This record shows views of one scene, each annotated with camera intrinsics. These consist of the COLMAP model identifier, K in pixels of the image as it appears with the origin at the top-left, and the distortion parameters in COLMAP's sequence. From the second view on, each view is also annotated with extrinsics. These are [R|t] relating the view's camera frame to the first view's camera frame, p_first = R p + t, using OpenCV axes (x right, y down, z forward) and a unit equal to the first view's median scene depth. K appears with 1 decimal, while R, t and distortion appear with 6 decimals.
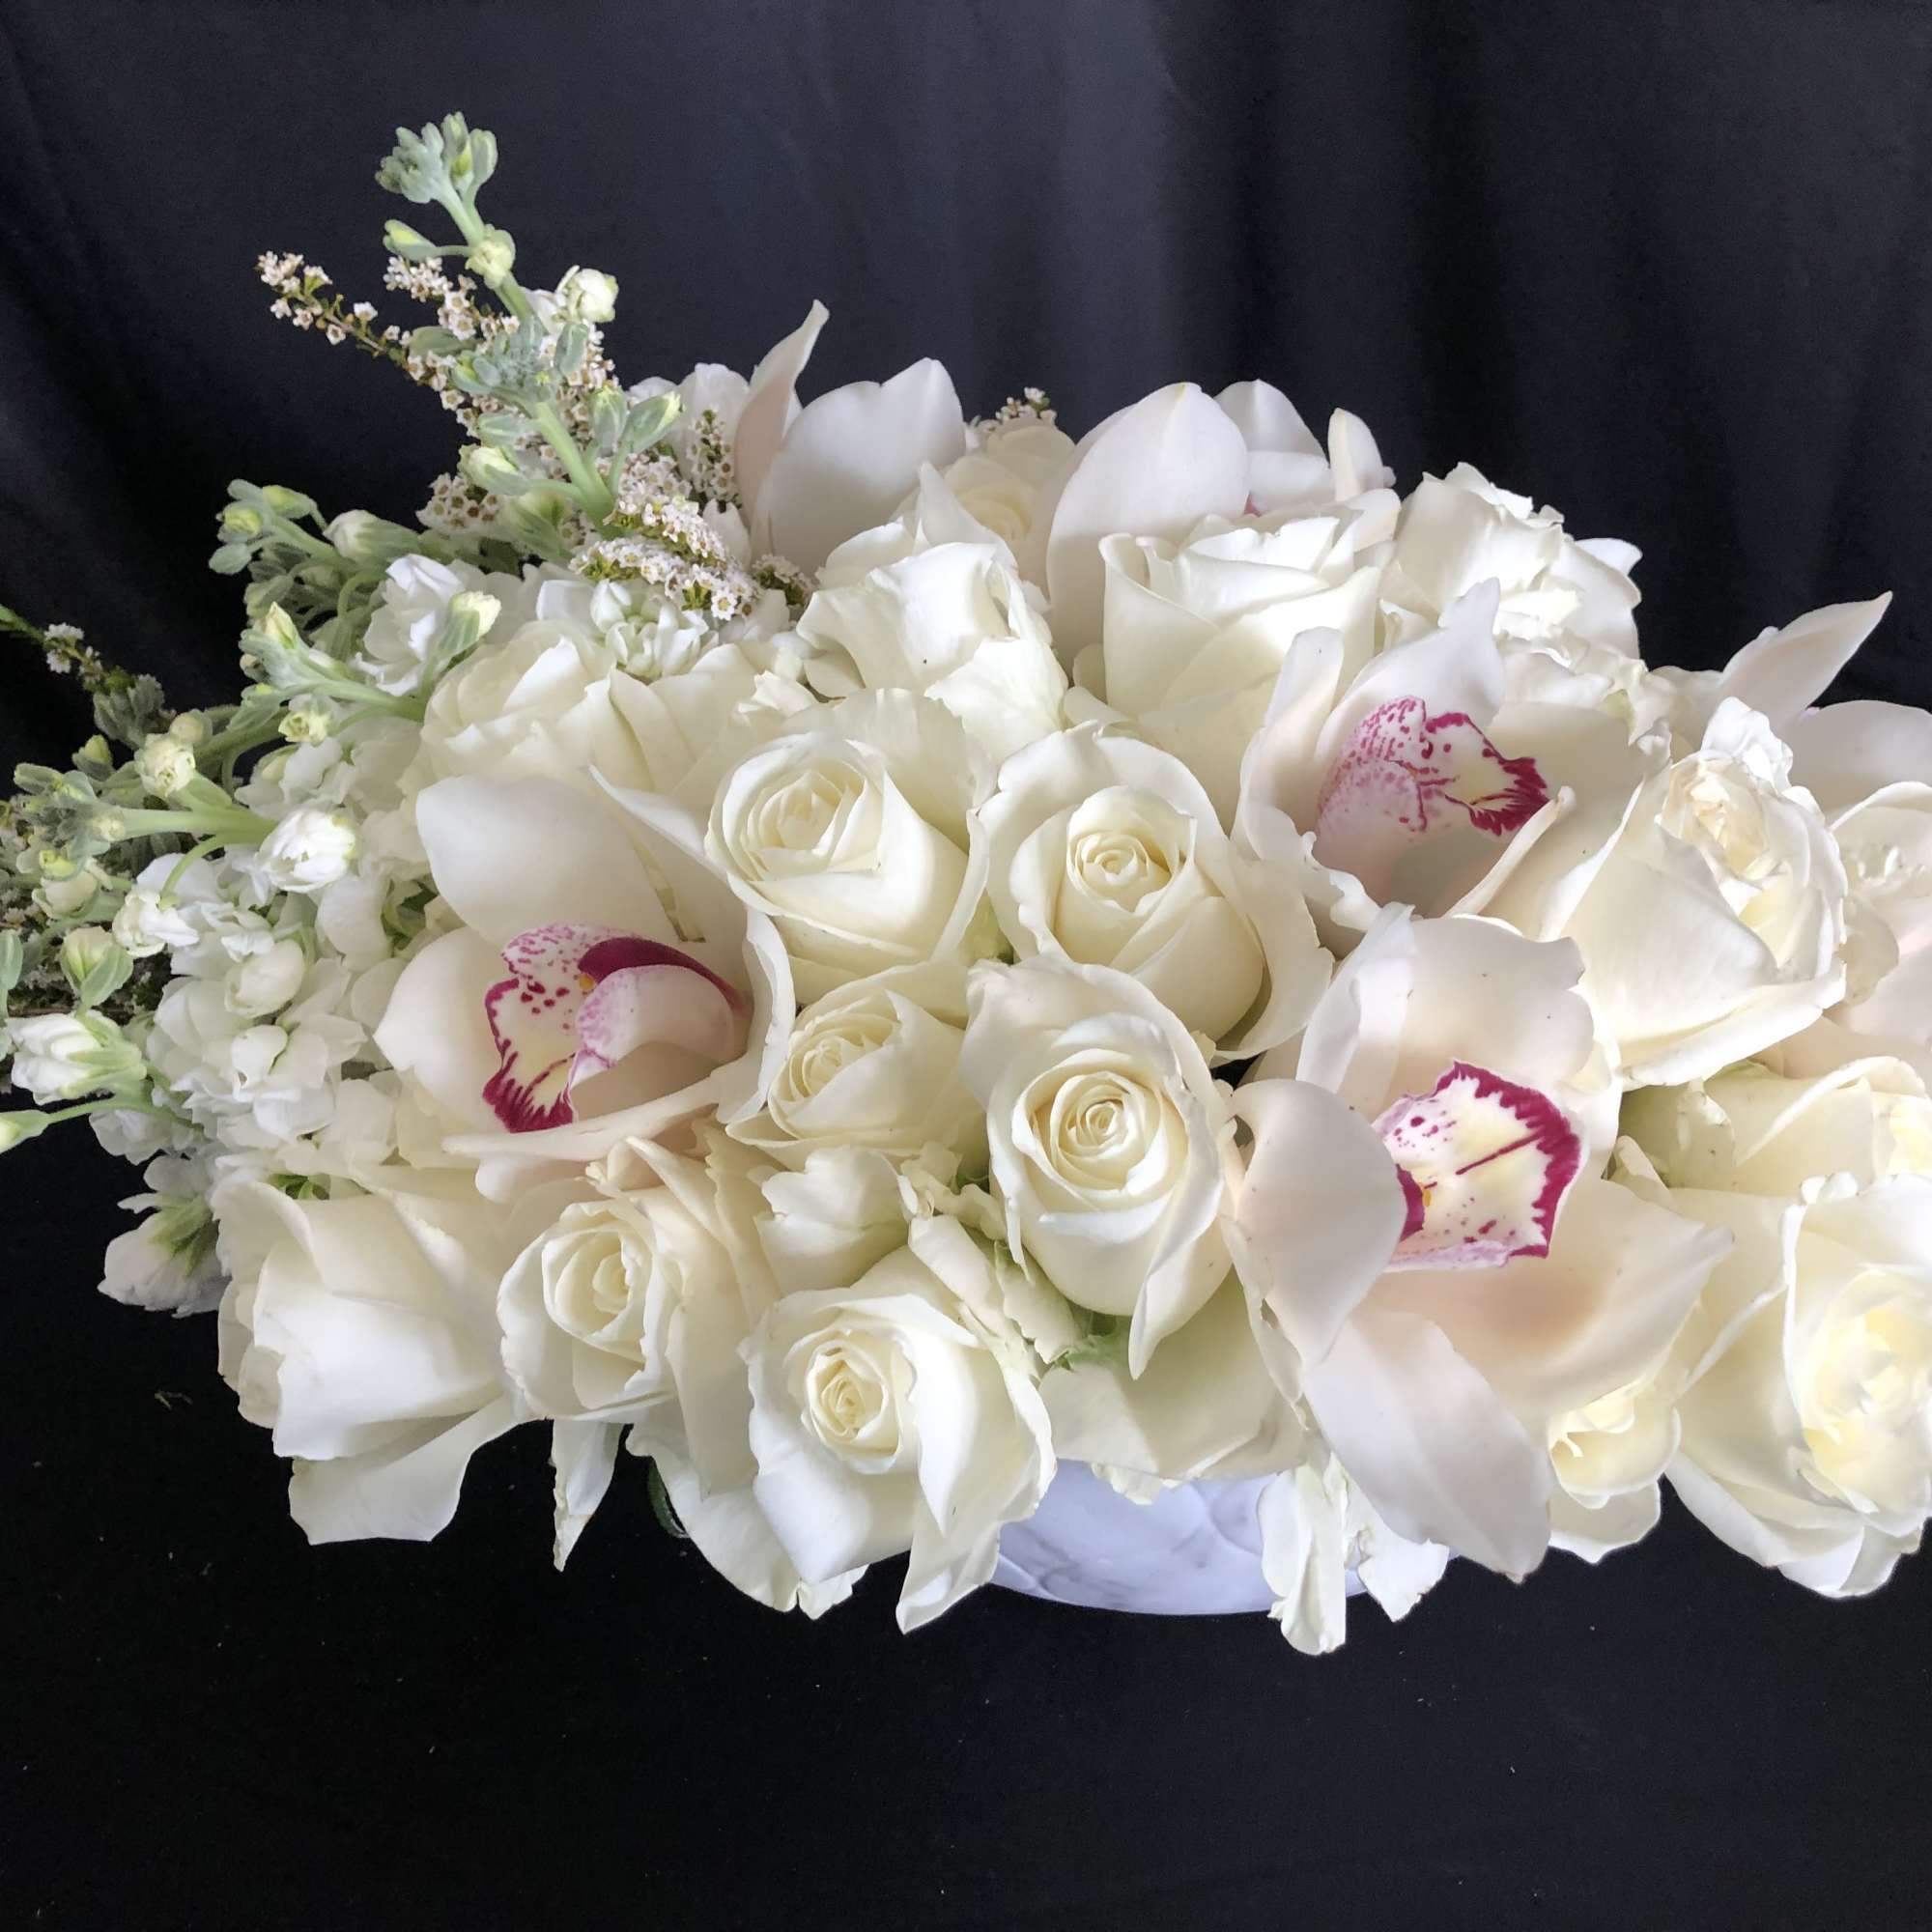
lens RADIAL K [[2082.8, 0, 934.5], [0, 2082.8, 967.6], [0, 0, 1]] dist [0.136077, -0.332607]
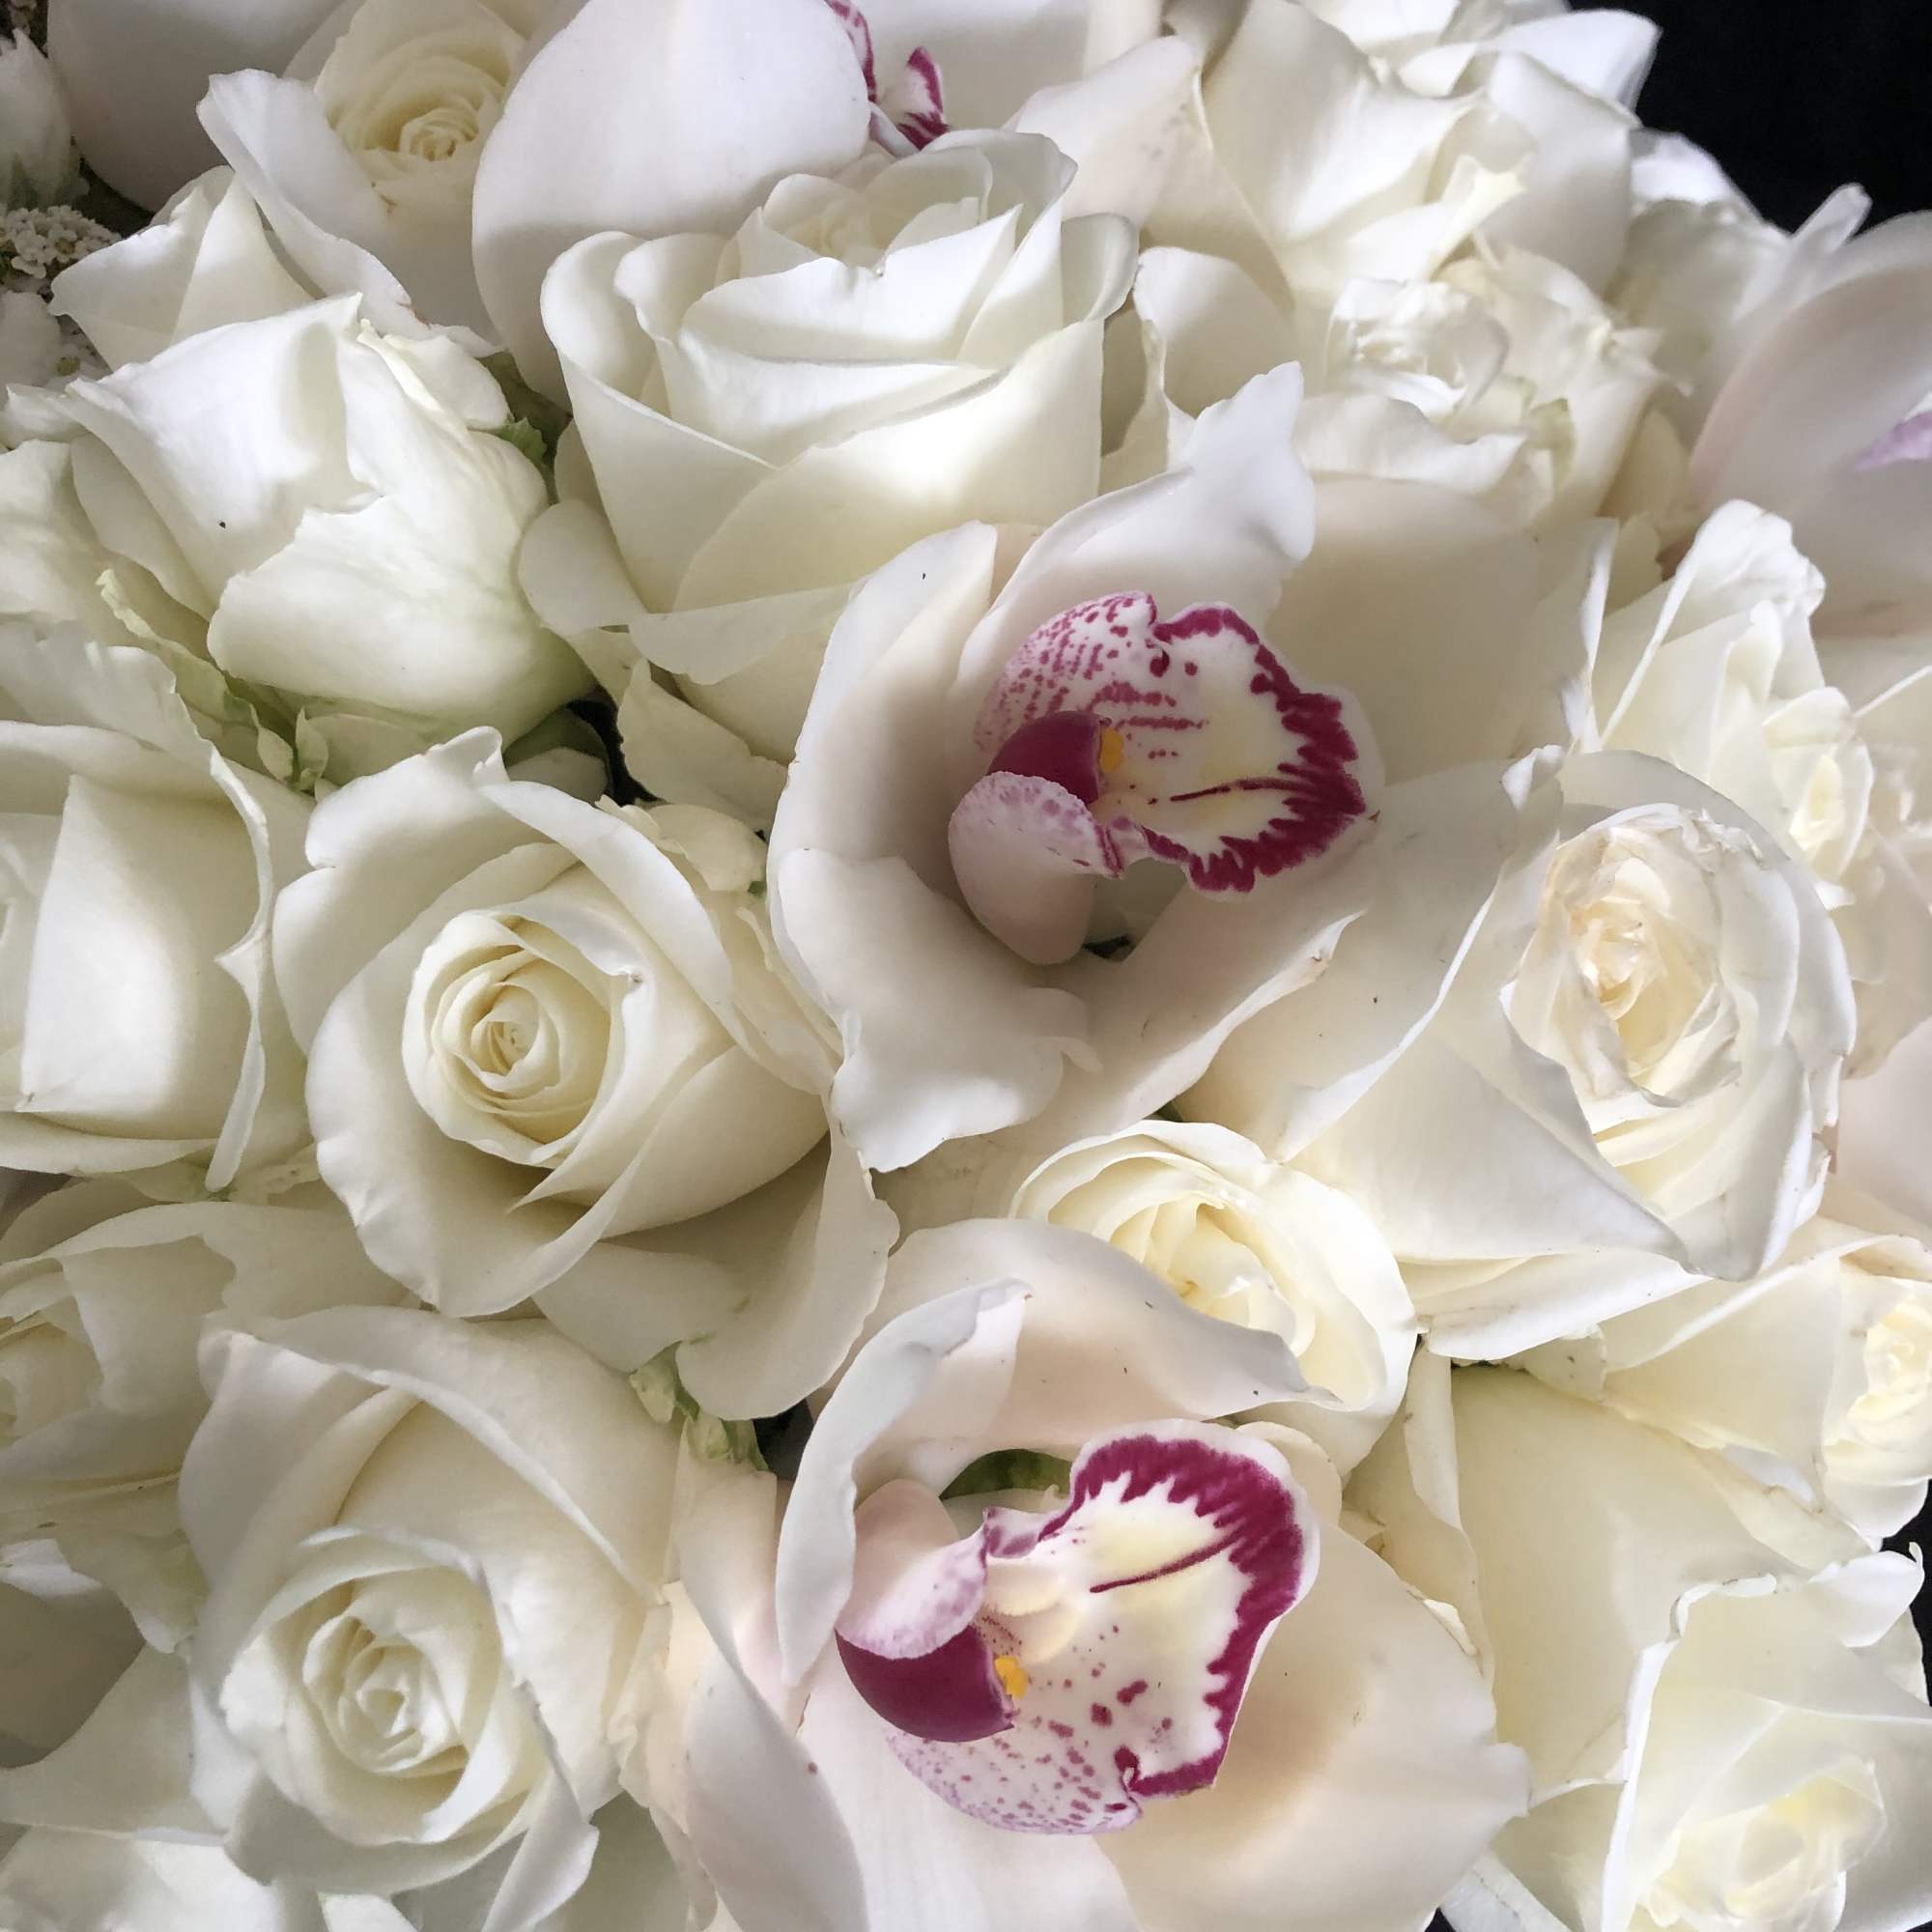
lens RADIAL K [[1964.4, 0, 968.8], [0, 1964.4, 838.7], [0, 0, 1]] dist [0.137587, -0.274544]
pose [[0.999850, 0.002218, -0.017194, 0.194467], [0.004854, 0.916305, 0.400452, -0.274397], [0.016643, -0.400475, 0.916156, 0.500288]]
